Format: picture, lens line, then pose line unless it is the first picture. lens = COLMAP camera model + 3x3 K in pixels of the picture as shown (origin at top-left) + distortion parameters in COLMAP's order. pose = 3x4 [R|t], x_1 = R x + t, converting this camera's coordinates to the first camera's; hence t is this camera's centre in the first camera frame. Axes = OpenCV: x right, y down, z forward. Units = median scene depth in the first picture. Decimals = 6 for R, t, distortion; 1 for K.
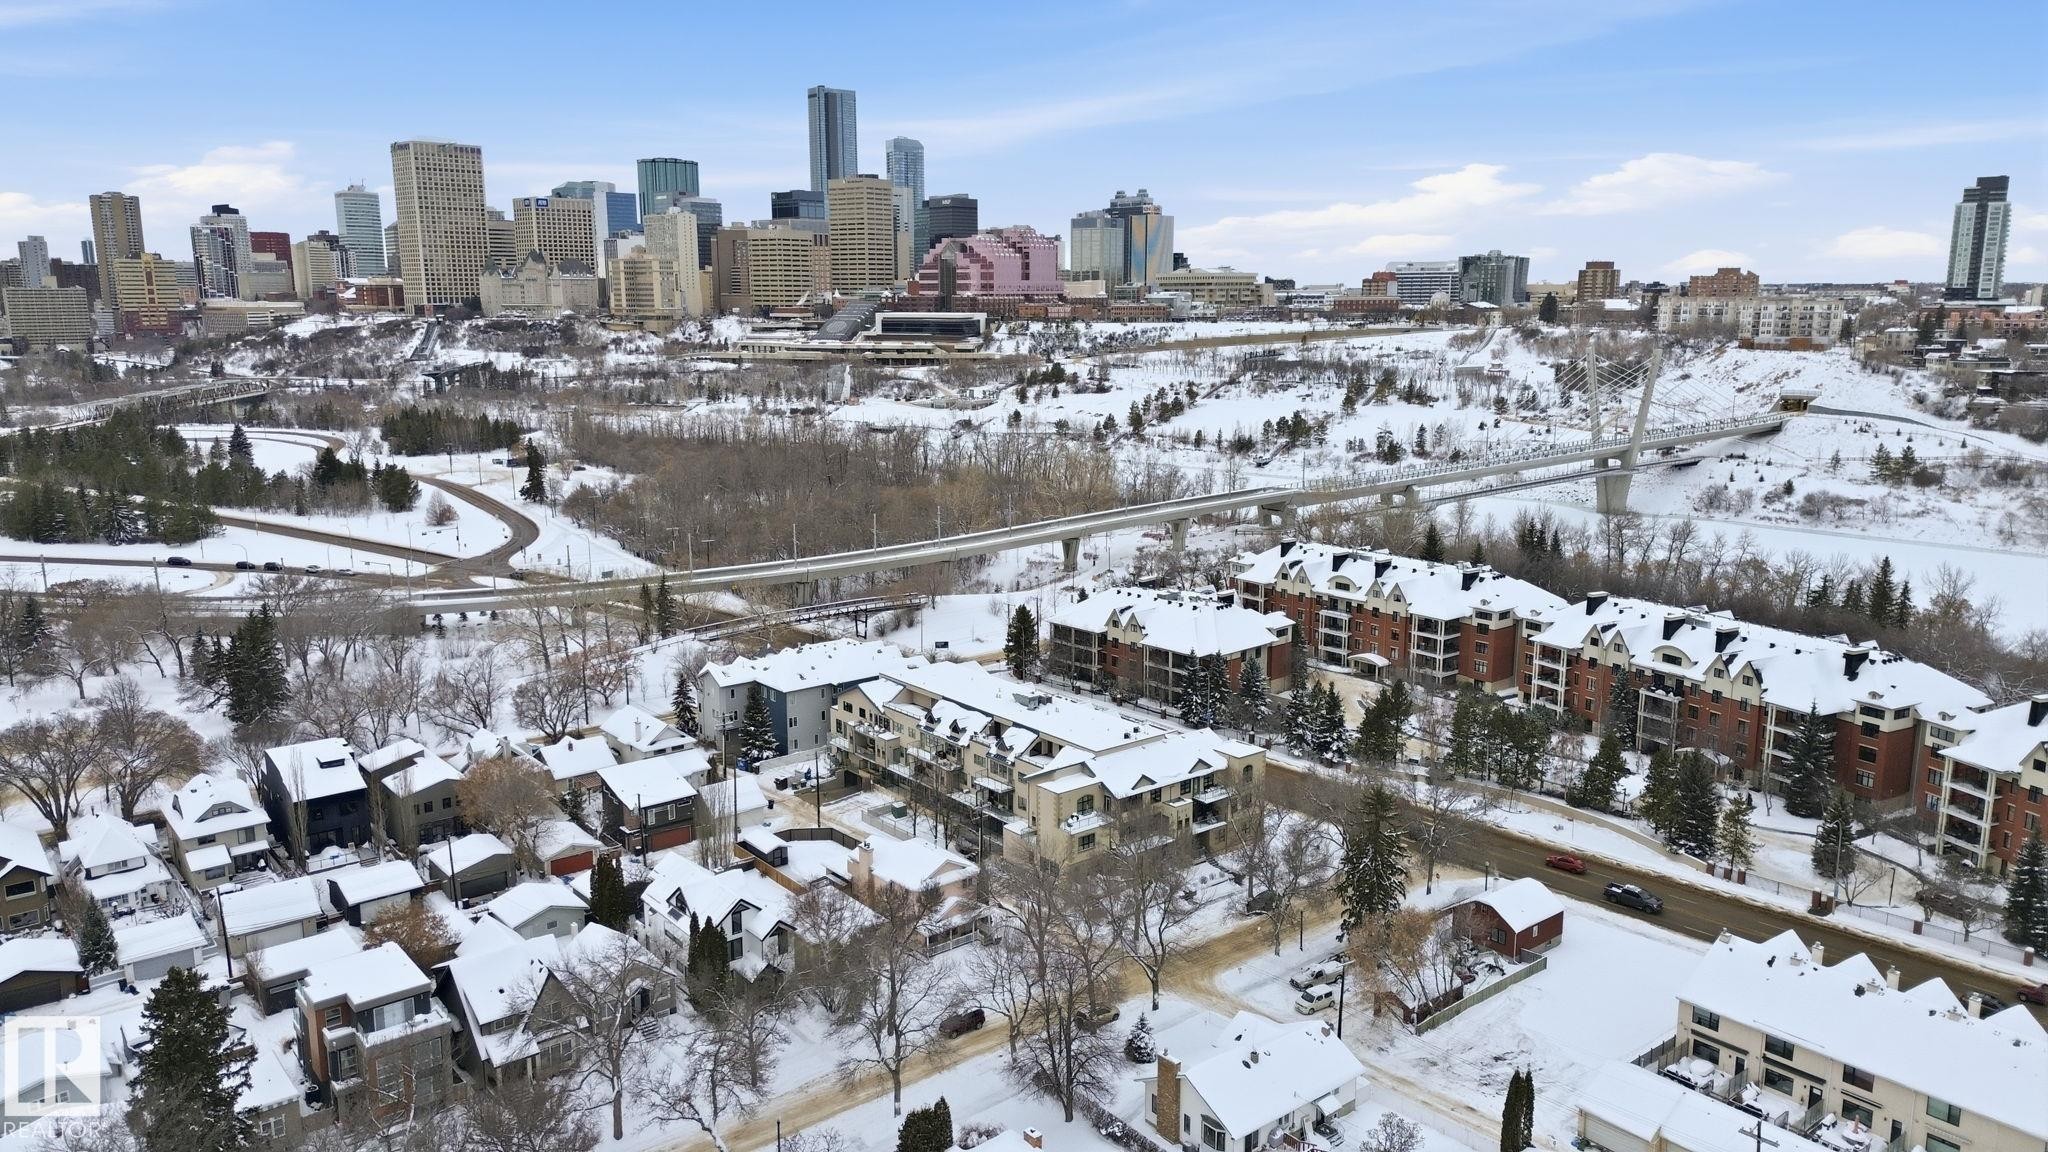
lens RADIAL K [[1425.2, 0, 1017.6], [0, 1425.2, 570.2], [0, 0, 1]] dist [0.008594, -0.001055]
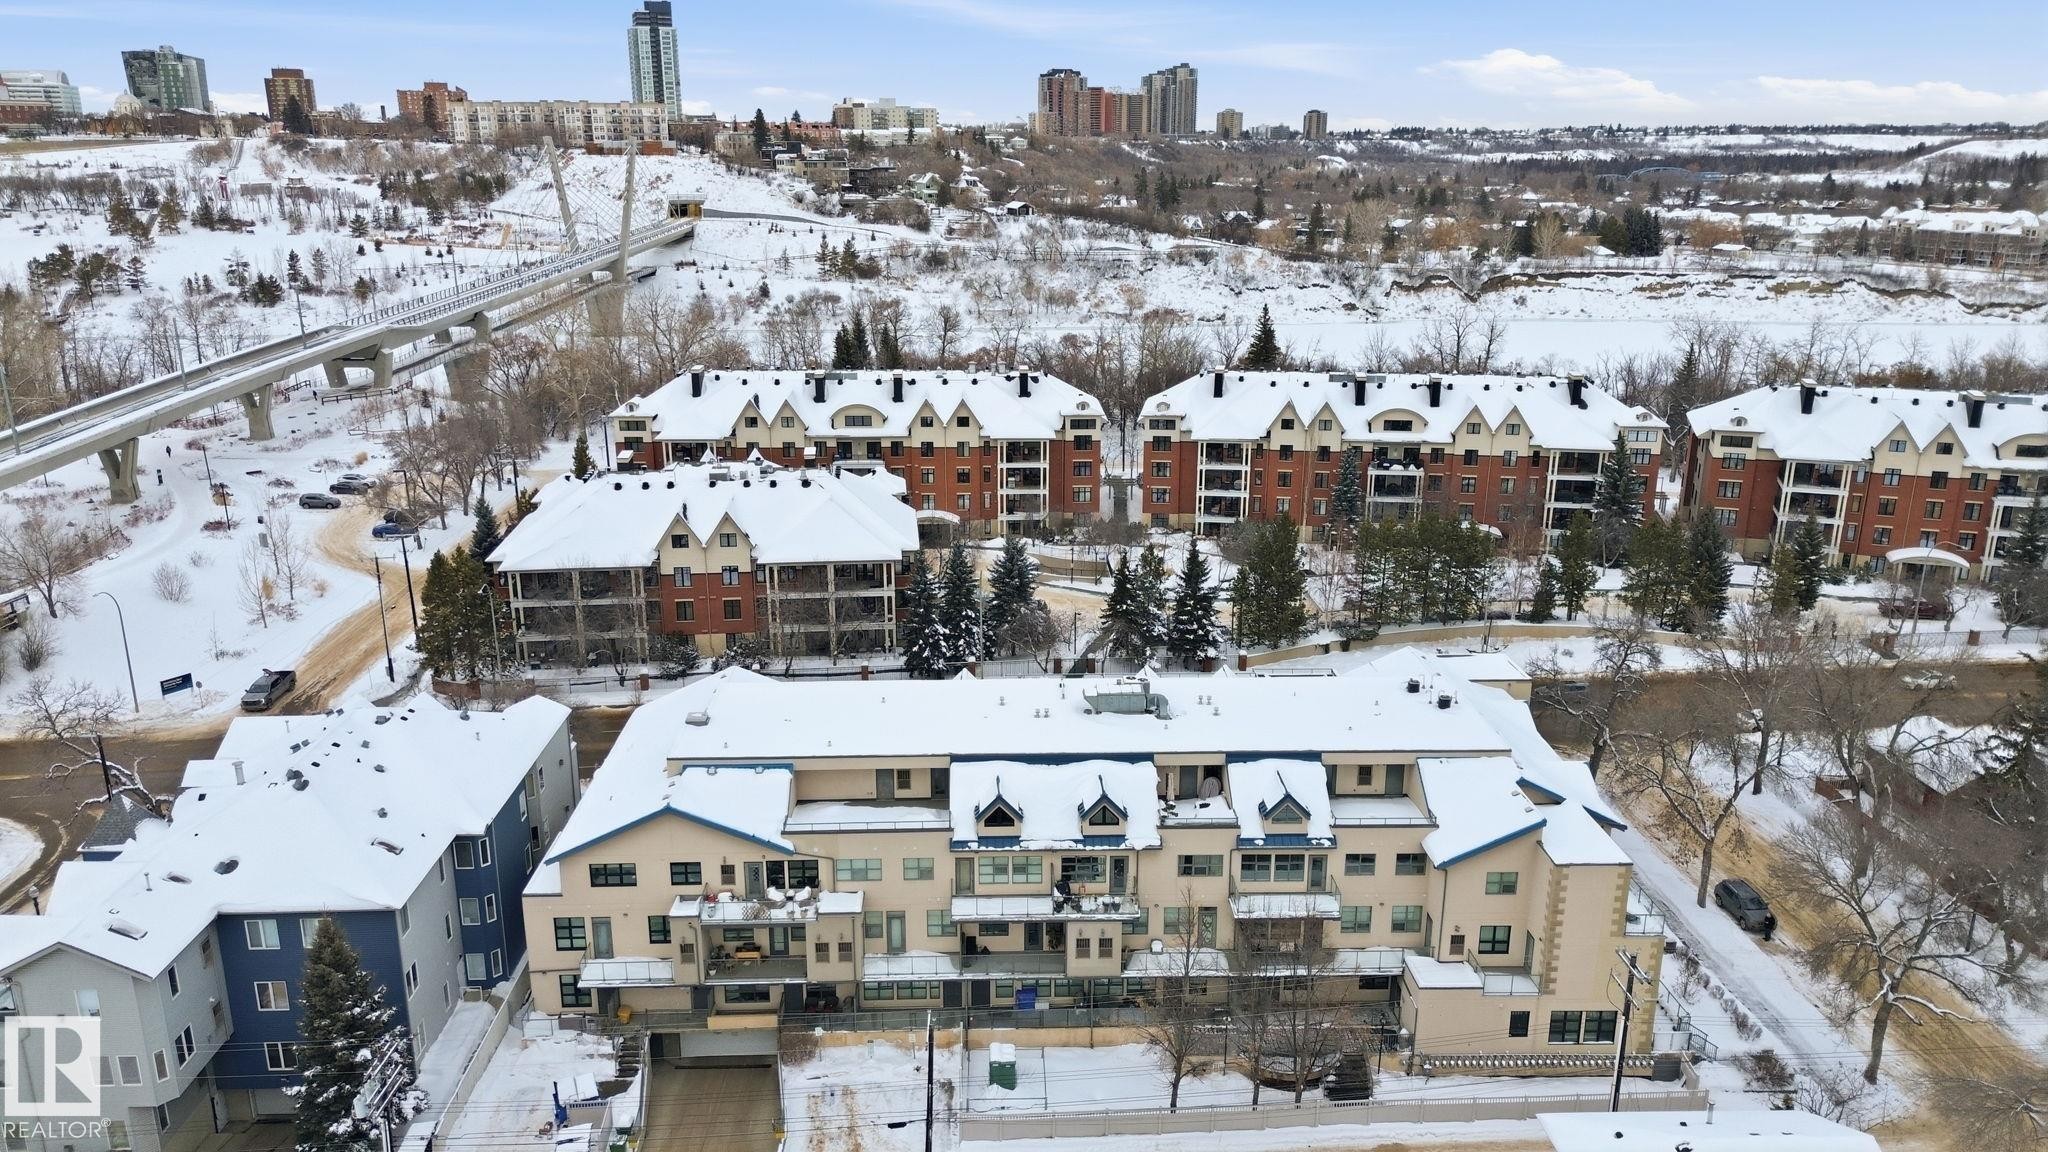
lens RADIAL K [[1417.2, 0, 1024.0], [0, 1417.2, 576.0], [0, 0, 1]] dist [0.035866, -0.000542]
pose [[0.594485, -0.229459, 0.770672, -0.257410], [0.149265, 0.973254, 0.174635, -0.022554], [-0.790131, 0.011217, 0.612835, 0.548867]]
